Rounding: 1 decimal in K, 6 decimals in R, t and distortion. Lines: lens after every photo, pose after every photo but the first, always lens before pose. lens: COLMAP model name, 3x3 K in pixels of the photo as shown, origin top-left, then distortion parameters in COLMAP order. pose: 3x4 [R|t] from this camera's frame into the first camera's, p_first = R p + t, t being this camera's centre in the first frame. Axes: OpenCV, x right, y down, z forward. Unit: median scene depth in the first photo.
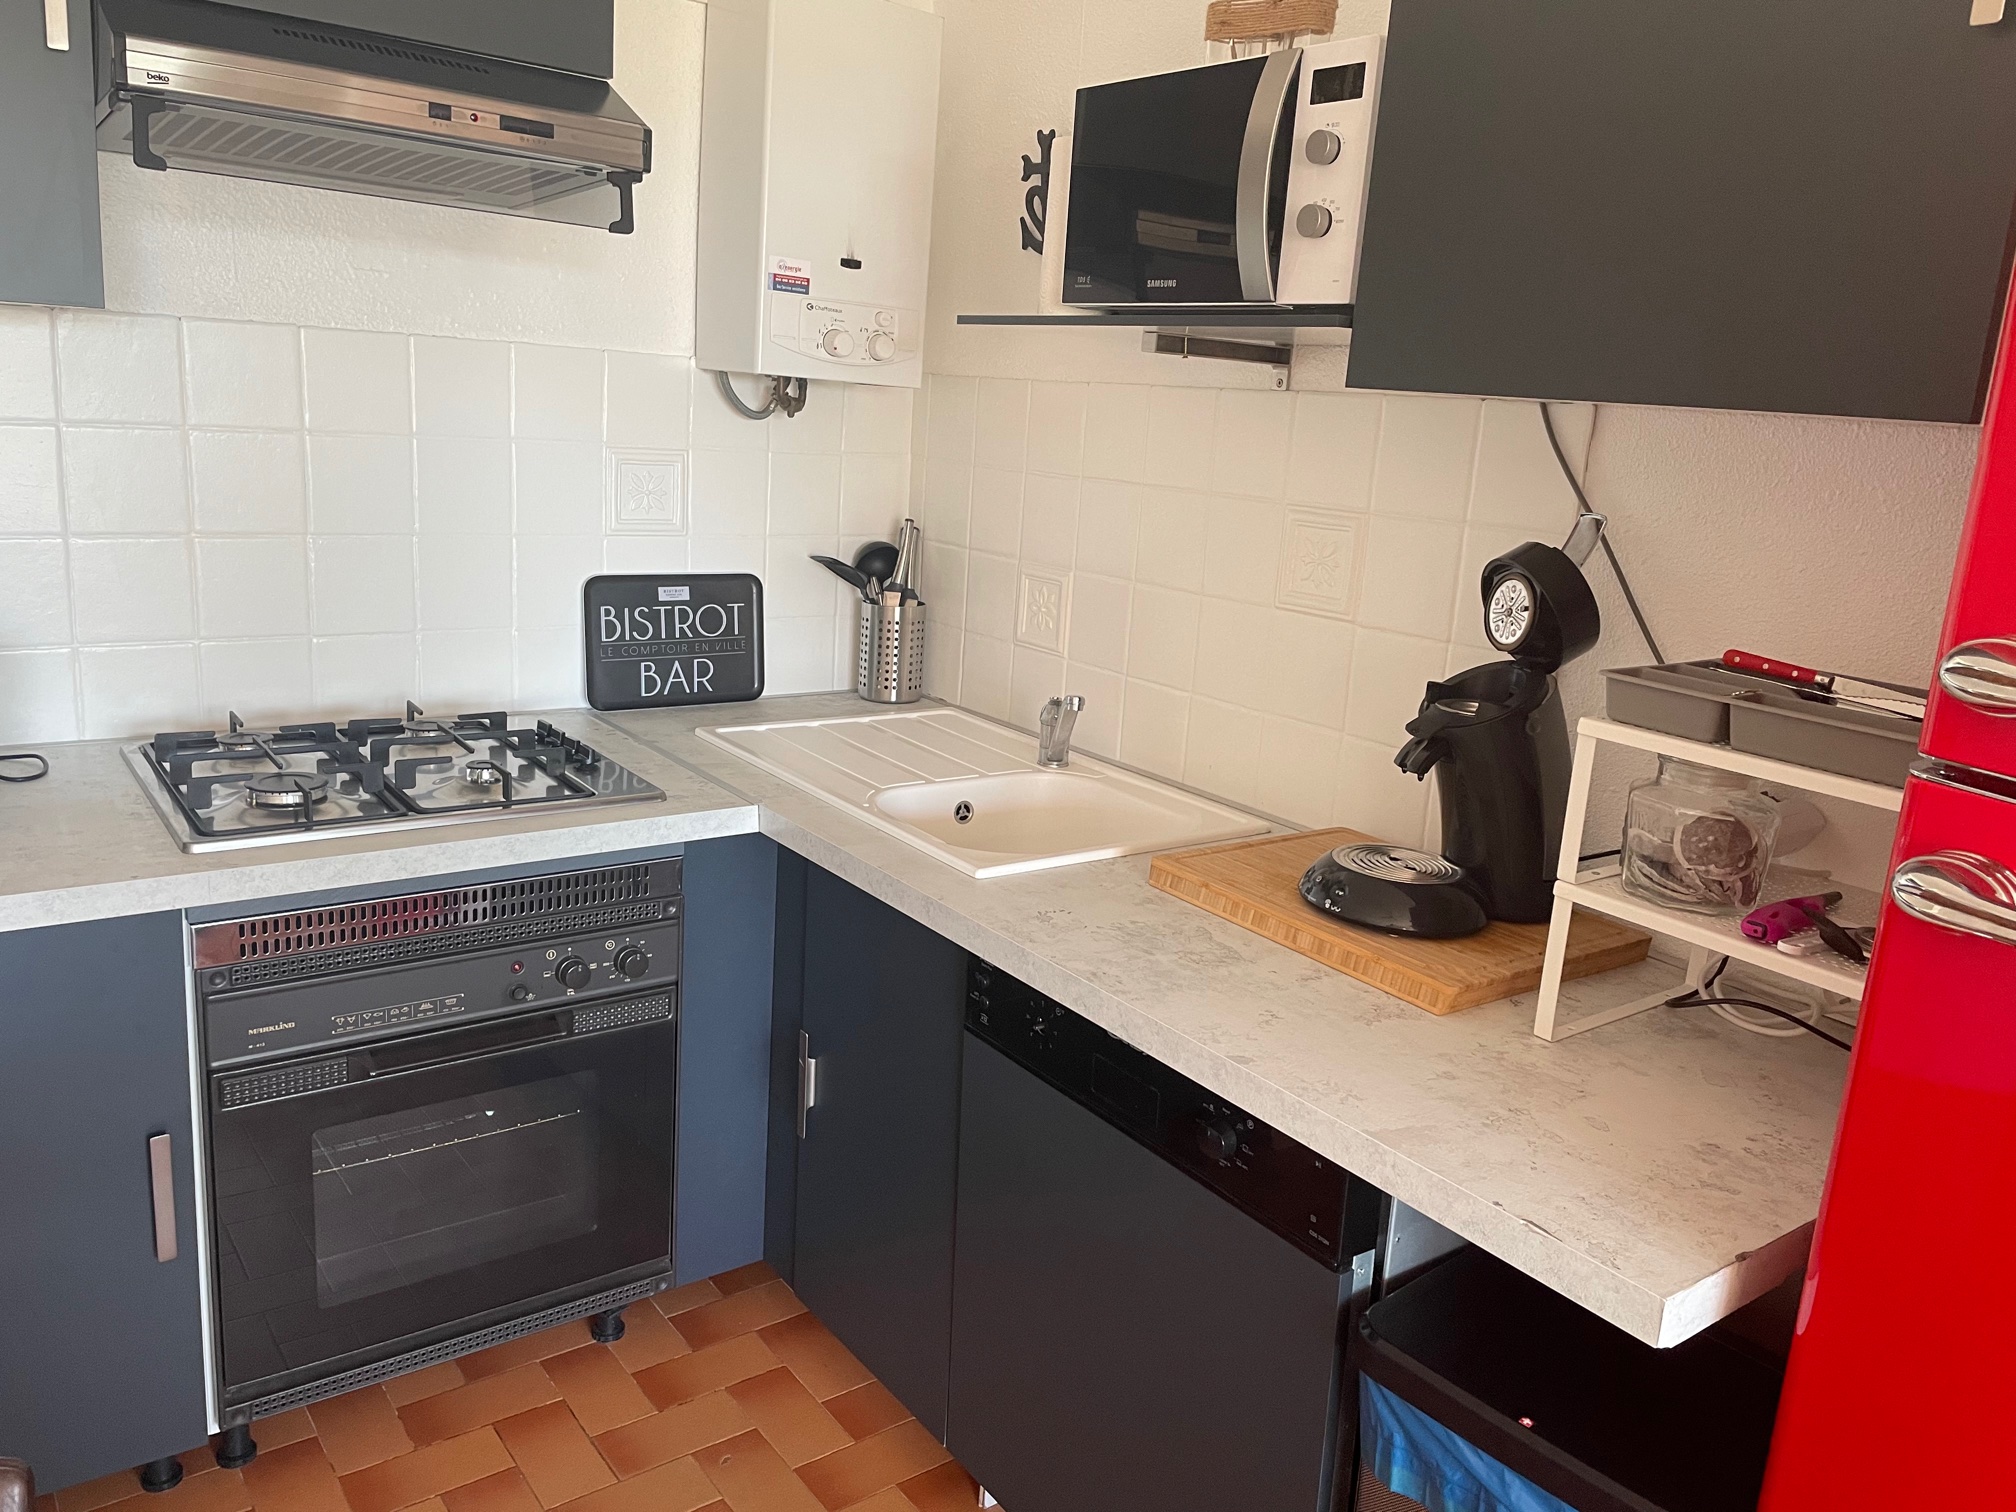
lens RADIAL K [[1527.8, 0, 1016.6], [0, 1527.8, 756.0], [0, 0, 1]] dist [0.094835, -0.108221]
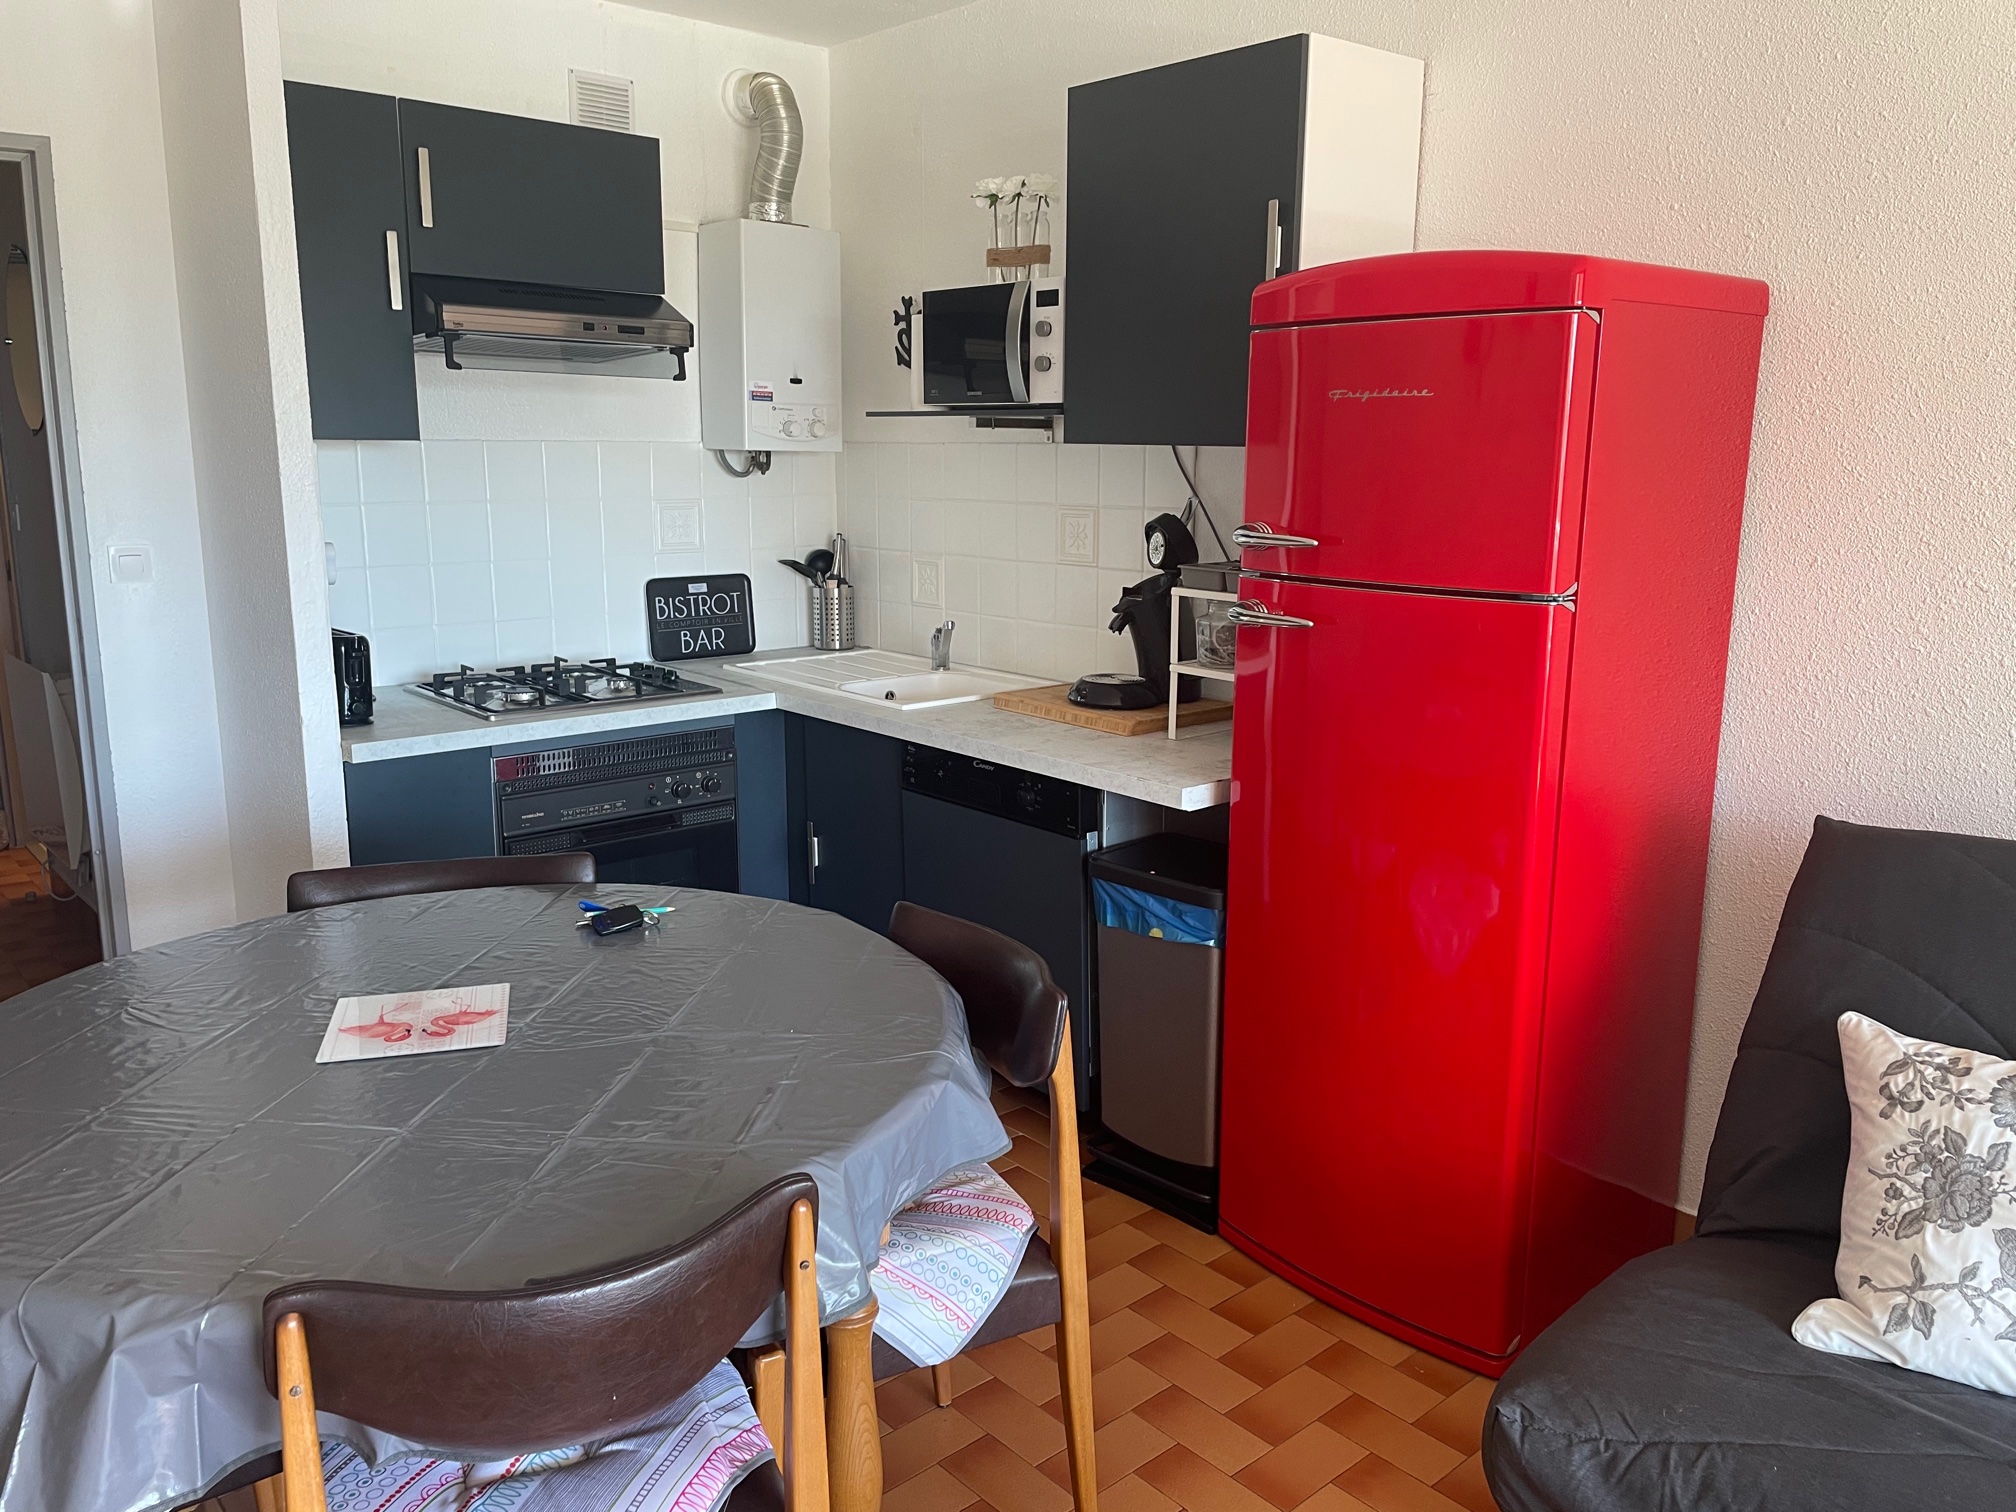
lens RADIAL K [[1527.8, 0, 1016.6], [0, 1527.8, 756.0], [0, 0, 1]] dist [0.094835, -0.108221]
pose [[0.994850, -0.076605, 0.066365, -0.011772], [0.078292, 0.996660, -0.023206, 0.145804], [-0.064366, 0.028282, 0.997526, -0.680512]]
